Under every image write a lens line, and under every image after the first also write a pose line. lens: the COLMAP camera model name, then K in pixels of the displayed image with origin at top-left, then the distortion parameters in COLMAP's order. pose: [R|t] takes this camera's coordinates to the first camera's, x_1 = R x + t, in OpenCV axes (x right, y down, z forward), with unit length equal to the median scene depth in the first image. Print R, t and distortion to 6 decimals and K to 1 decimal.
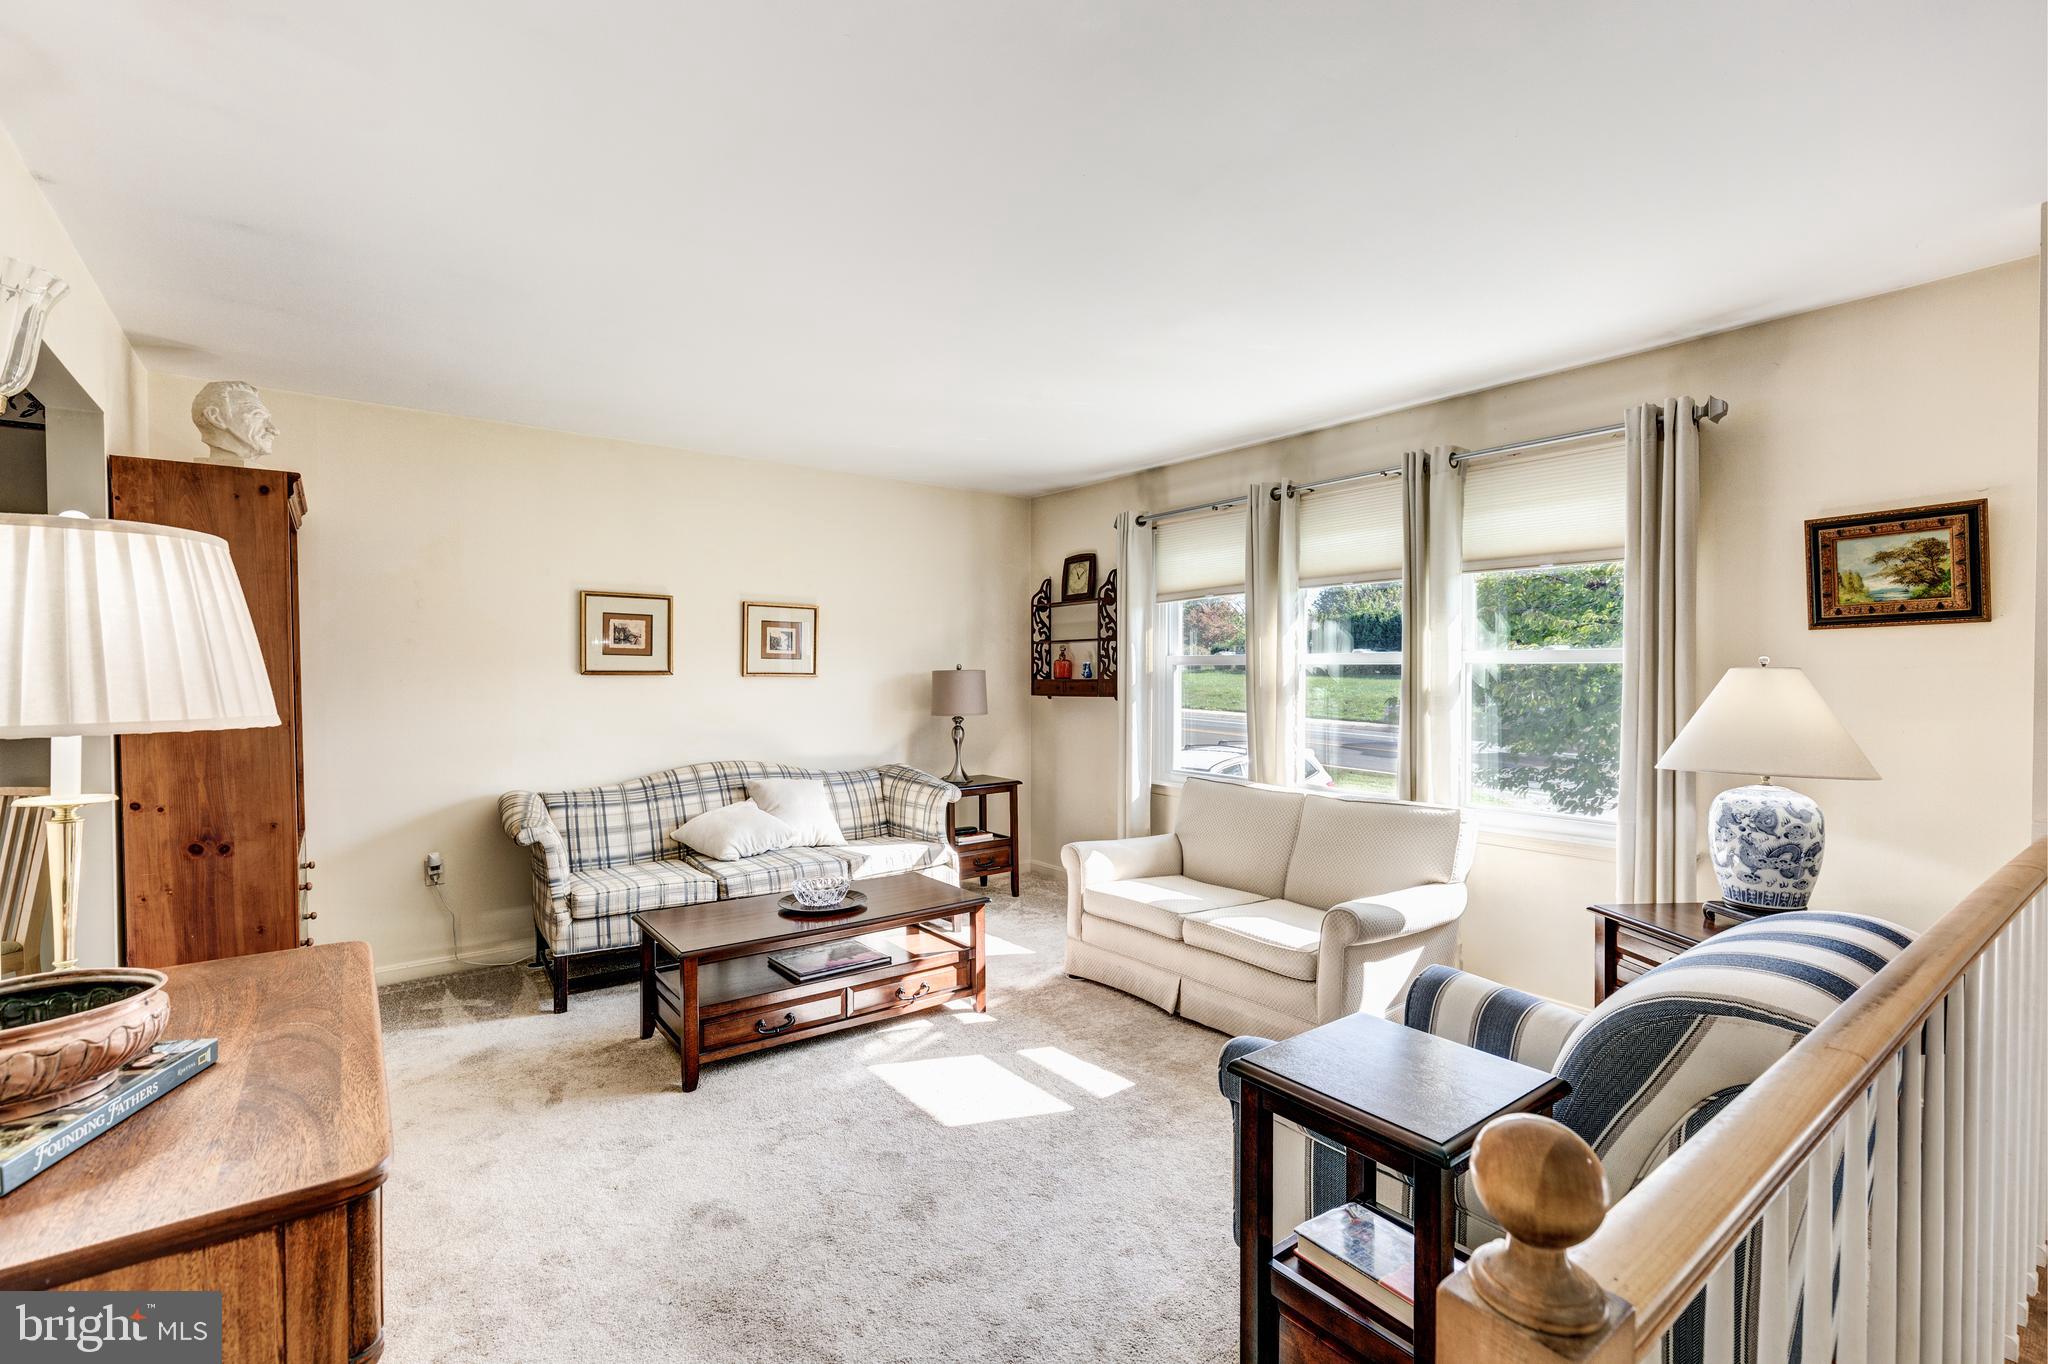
lens RADIAL K [[914.9, 0, 1015.5], [0, 914.9, 683.8], [0, 0, 1]] dist [0.004296, -0.000326]
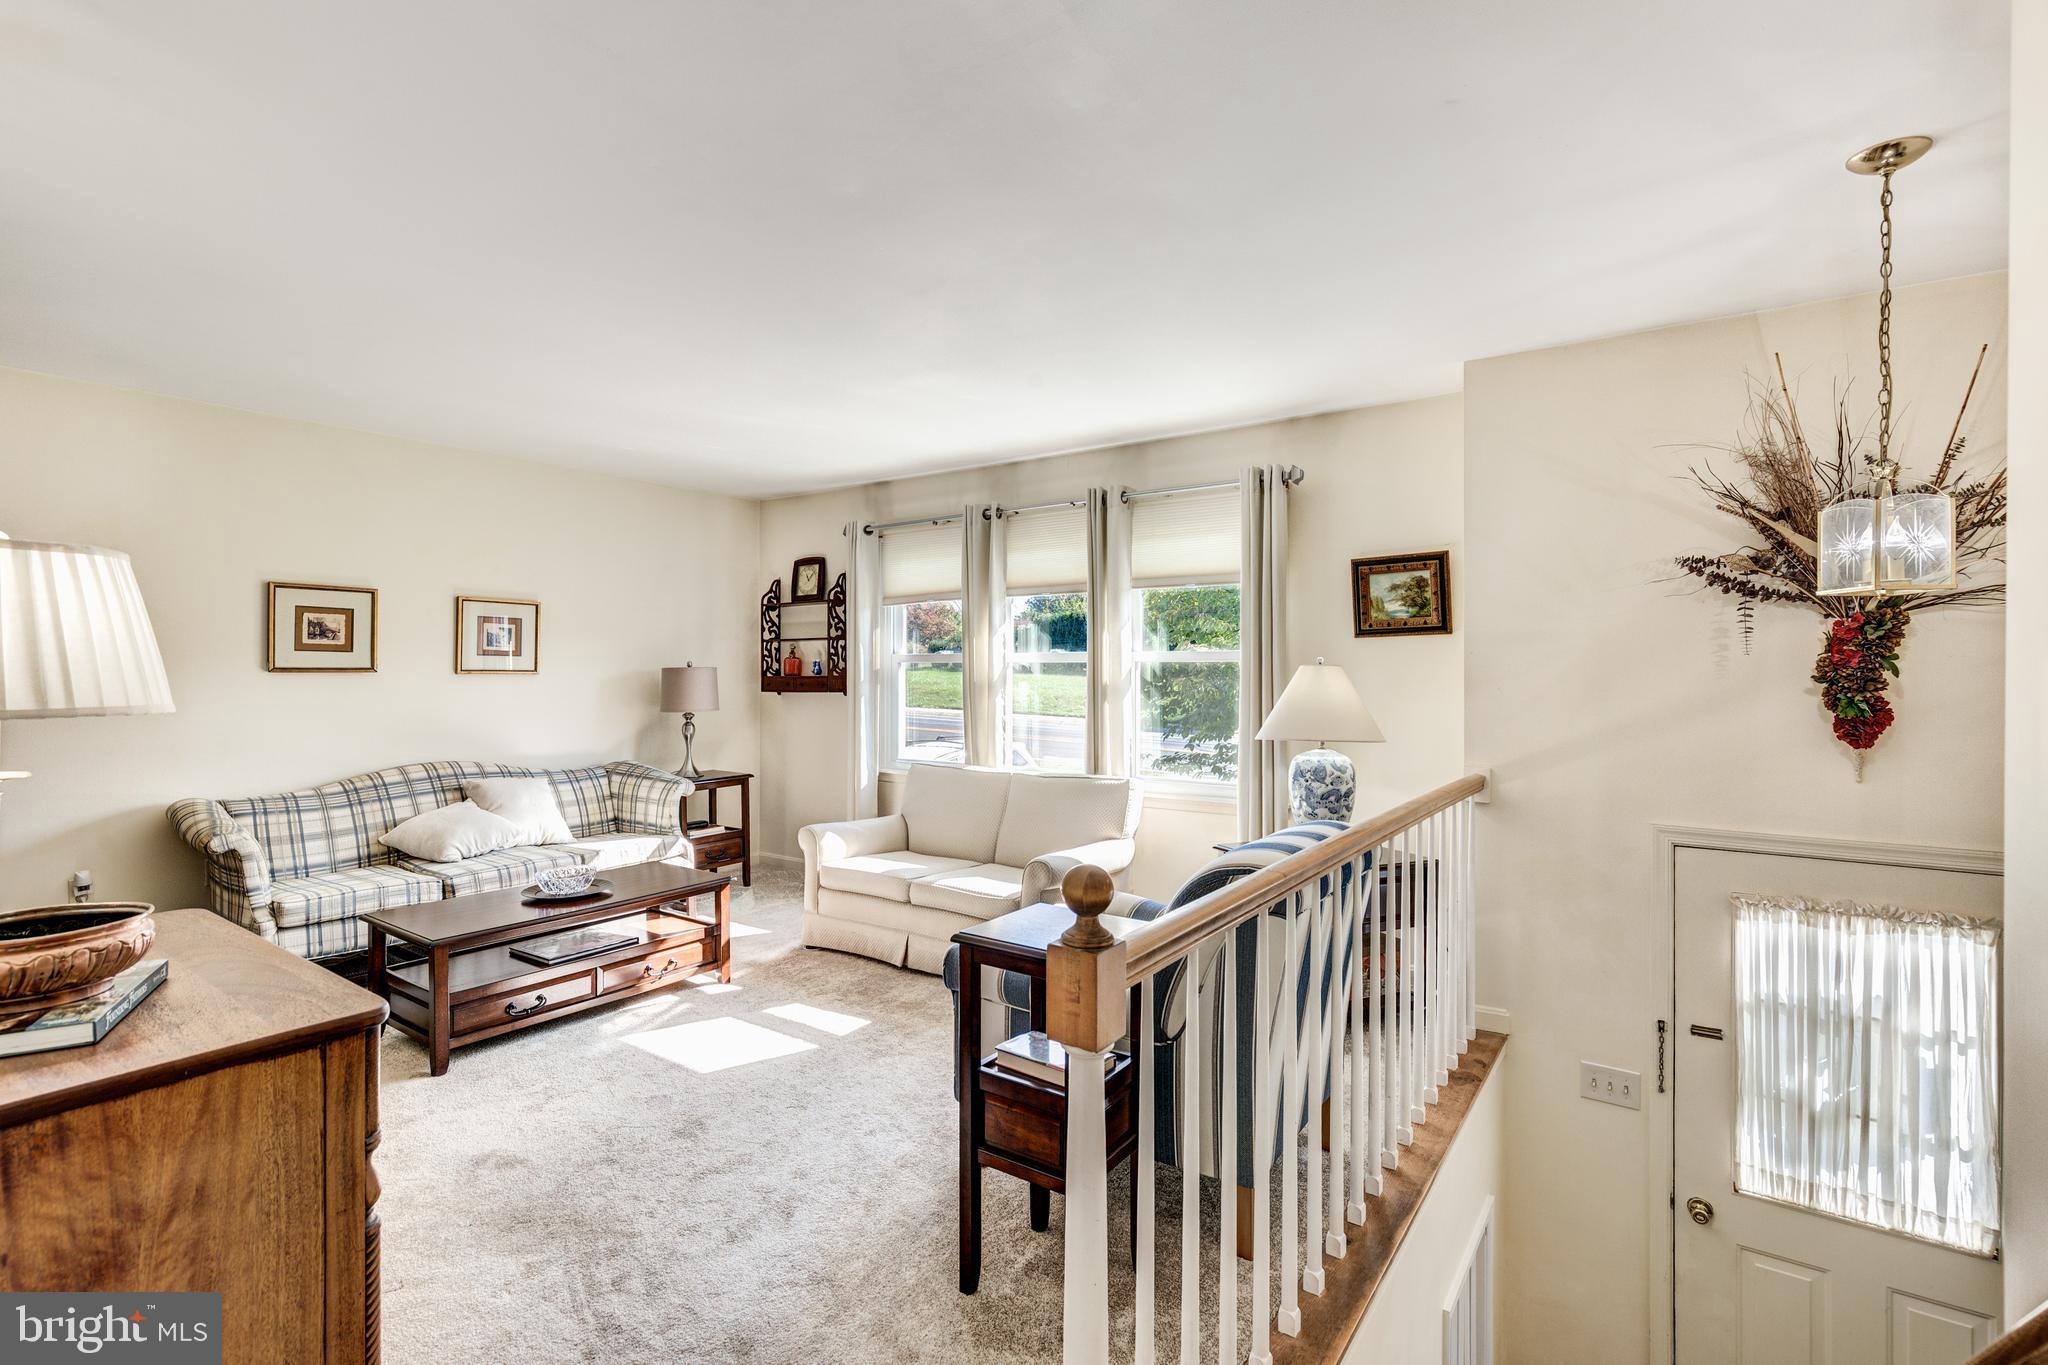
lens RADIAL K [[950.5, 0, 1011.8], [0, 950.5, 665.3], [0, 0, 1]] dist [-0.000200, -0.000192]
pose [[0.955855, 0.000218, 0.293839, -0.039208], [0.004837, 0.999853, -0.016477, 0.002837], [-0.293799, 0.017171, 0.955713, -0.158270]]
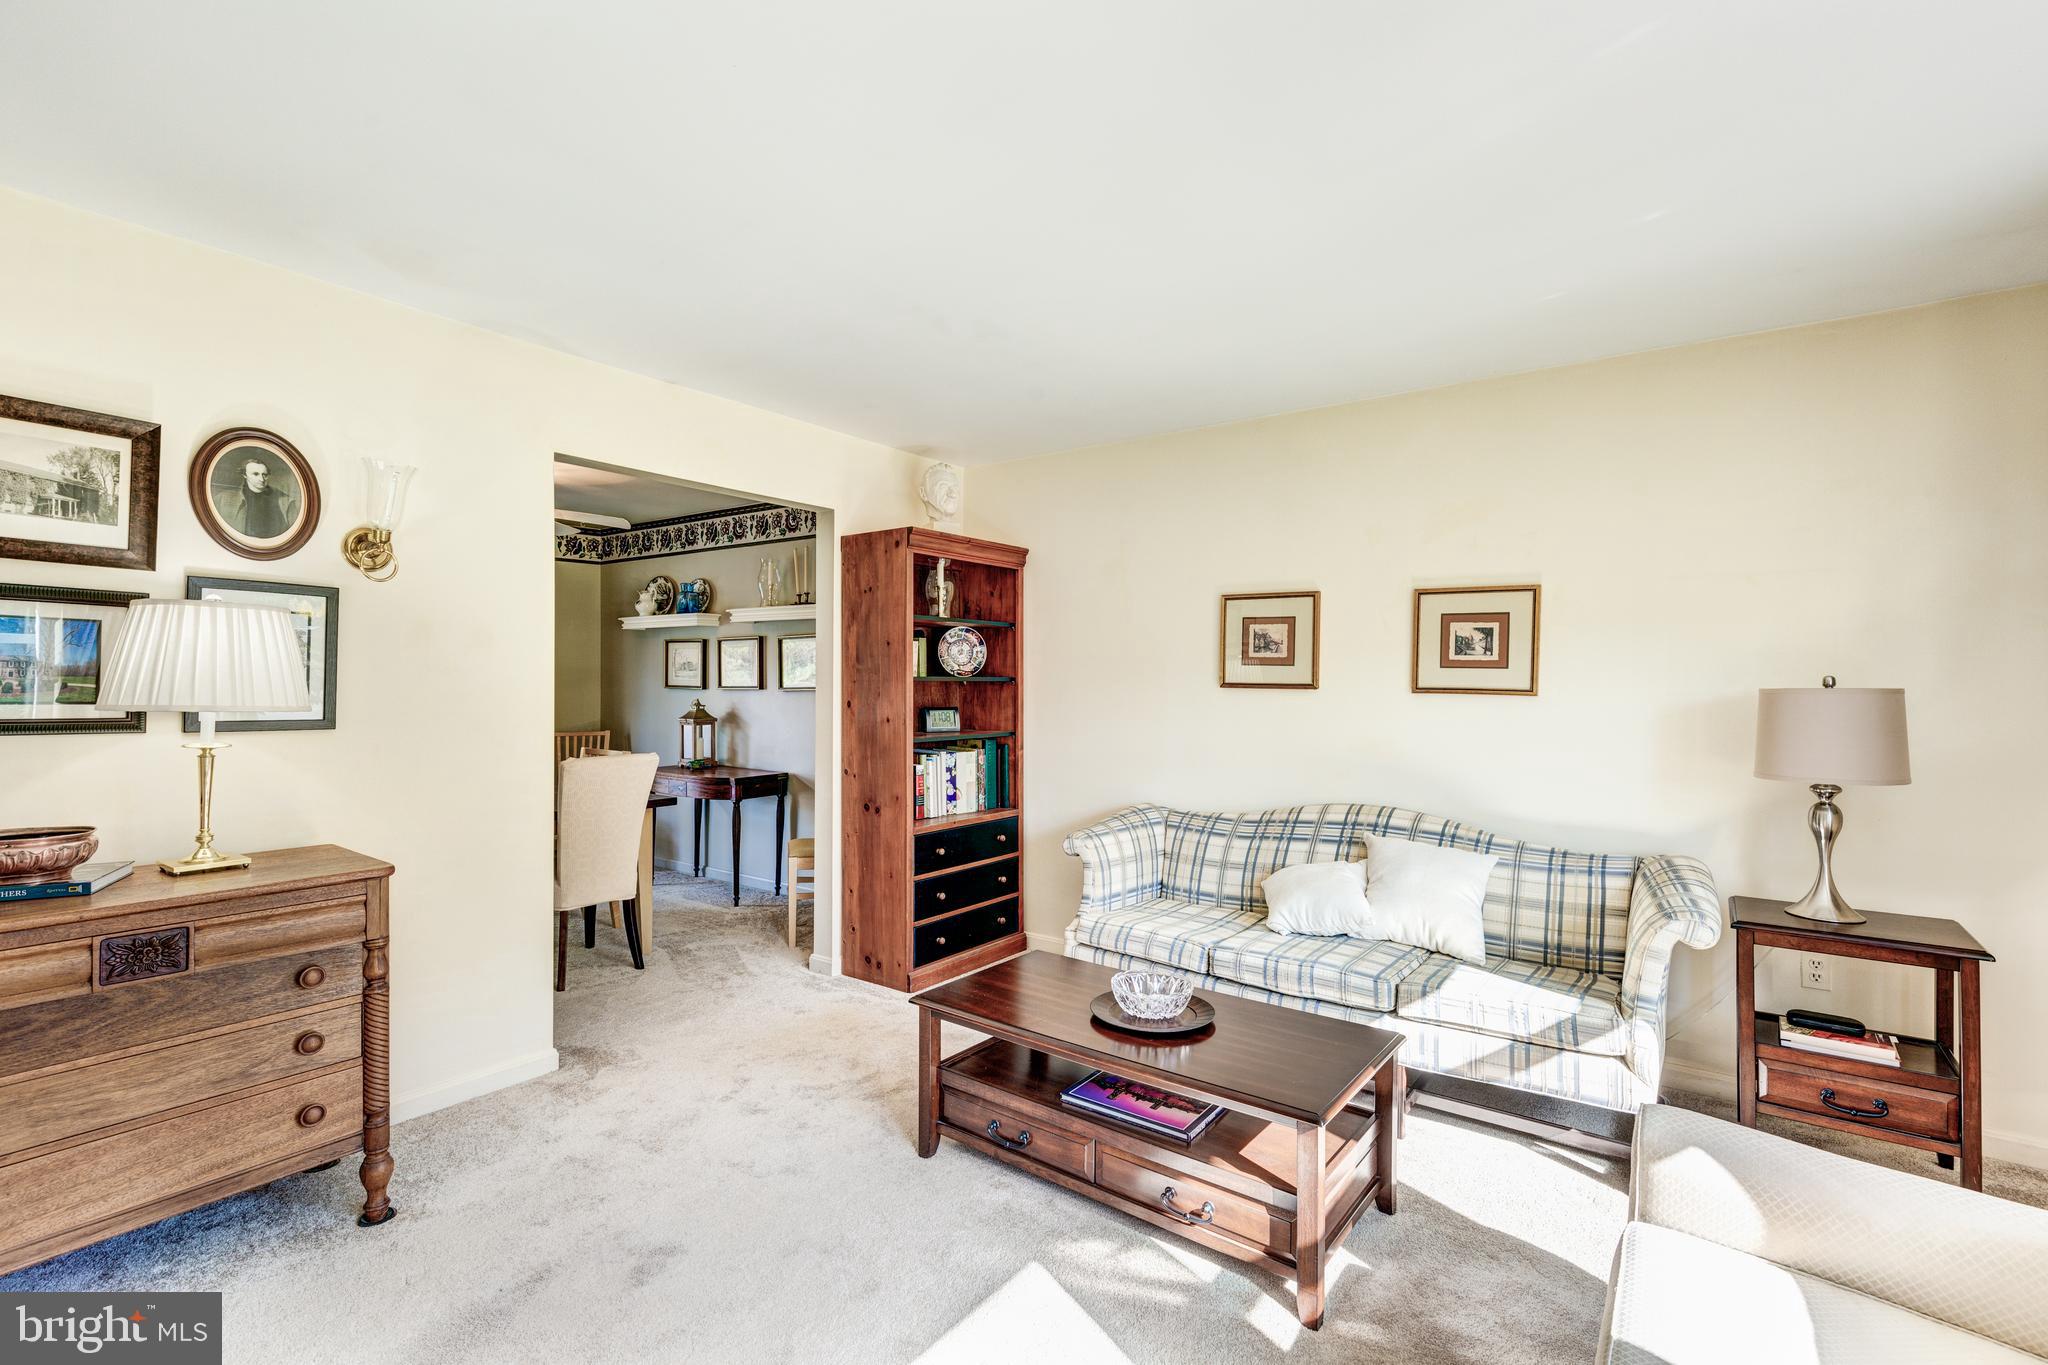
lens RADIAL K [[914.9, 0, 1015.5], [0, 914.9, 684.3], [0, 0, 1]] dist [0.004296, -0.000326]
pose [[0.288976, 0.011072, -0.957272, 0.371737], [-0.019572, 0.999792, 0.005655, -0.015340], [0.957136, 0.017101, 0.289132, 0.589019]]
